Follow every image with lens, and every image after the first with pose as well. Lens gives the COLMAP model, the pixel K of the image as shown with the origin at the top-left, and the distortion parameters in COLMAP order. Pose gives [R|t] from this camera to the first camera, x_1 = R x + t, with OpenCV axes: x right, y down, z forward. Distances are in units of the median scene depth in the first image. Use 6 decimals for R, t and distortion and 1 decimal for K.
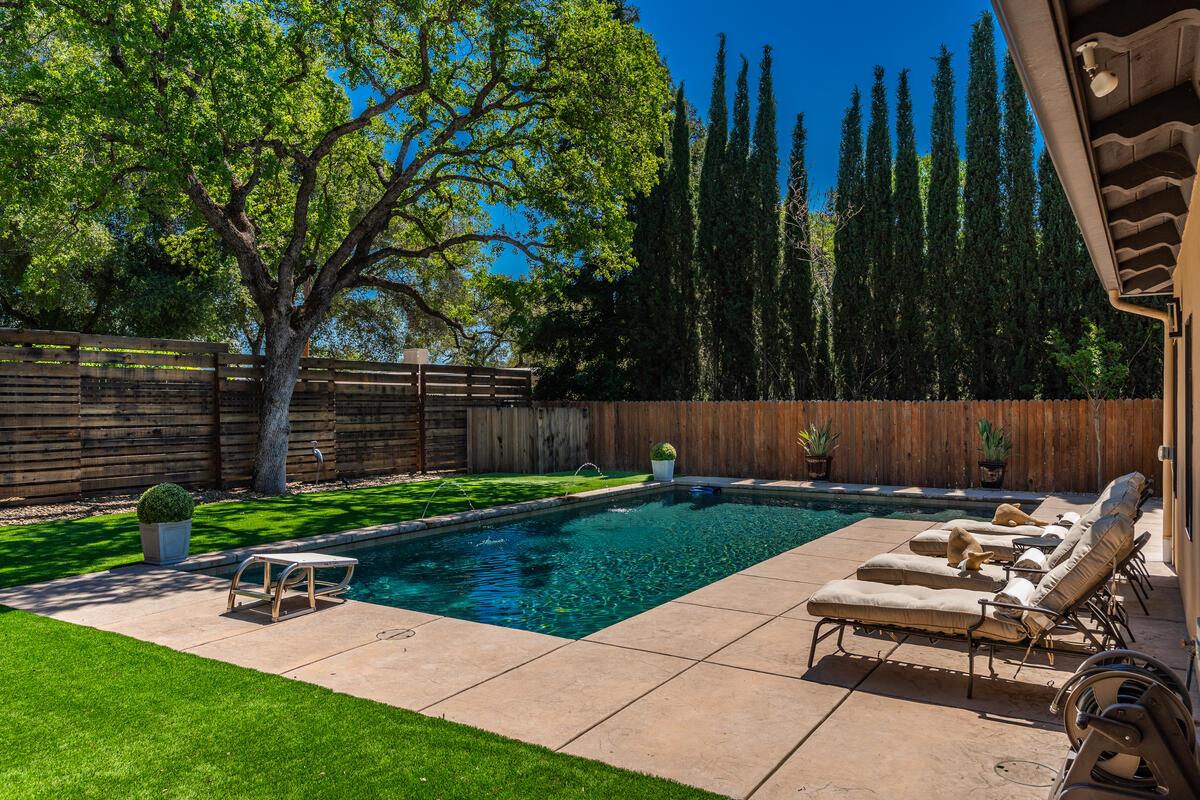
lens RADIAL K [[862.7, 0, 600.0], [0, 862.7, 400.0], [0, 0, 1]] dist [-0.002877, -0.000544]
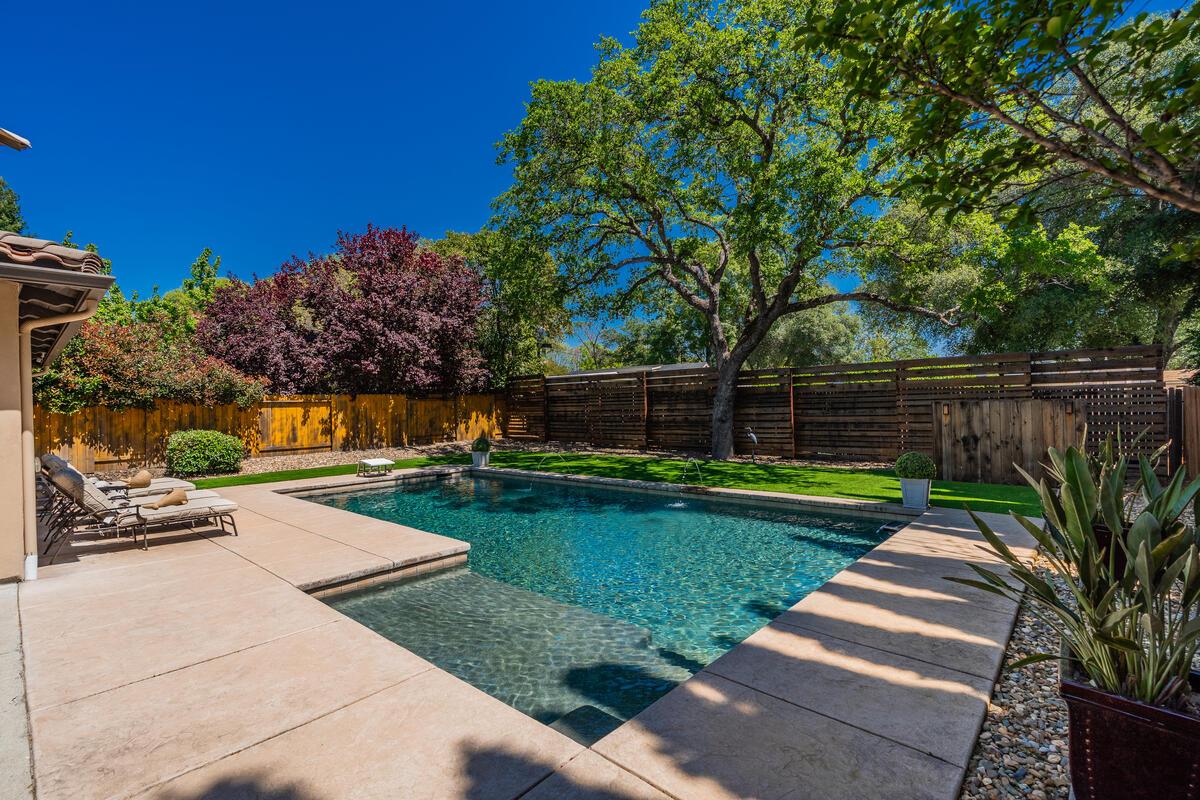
lens RADIAL K [[545.8, 0, 600.0], [0, 545.8, 400.0], [0, 0, 1]] dist [0.000506, 0.000799]
pose [[-0.183067, -0.009453, -0.983055, 0.677466], [0.026289, 0.999549, -0.014507, 0.008474], [0.982749, -0.028500, -0.182736, 1.012037]]
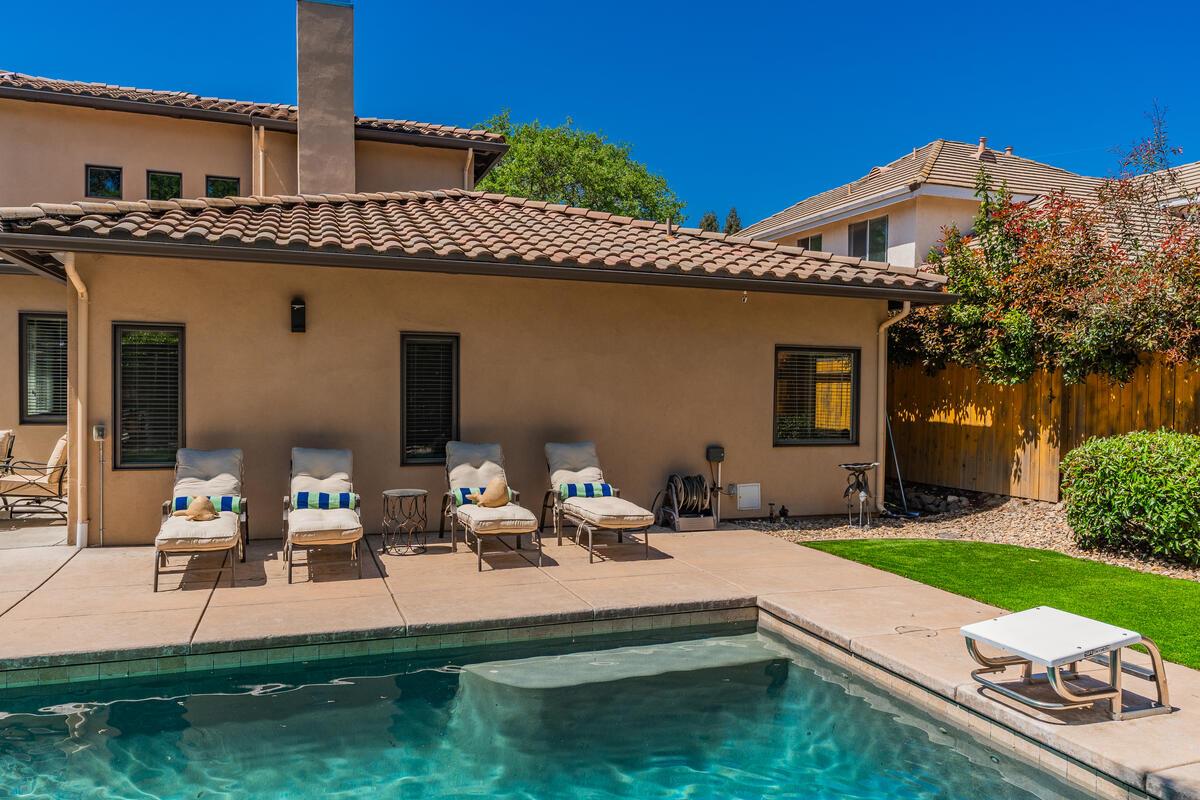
lens RADIAL K [[862.7, 0, 600.0], [0, 862.7, 400.0], [0, 0, 1]] dist [-0.002877, -0.000544]
pose [[-0.789777, -0.015000, 0.613210, -0.231765], [-0.009344, 0.999879, 0.012425, 0.003325], [-0.613323, 0.004083, -0.789822, 0.805529]]
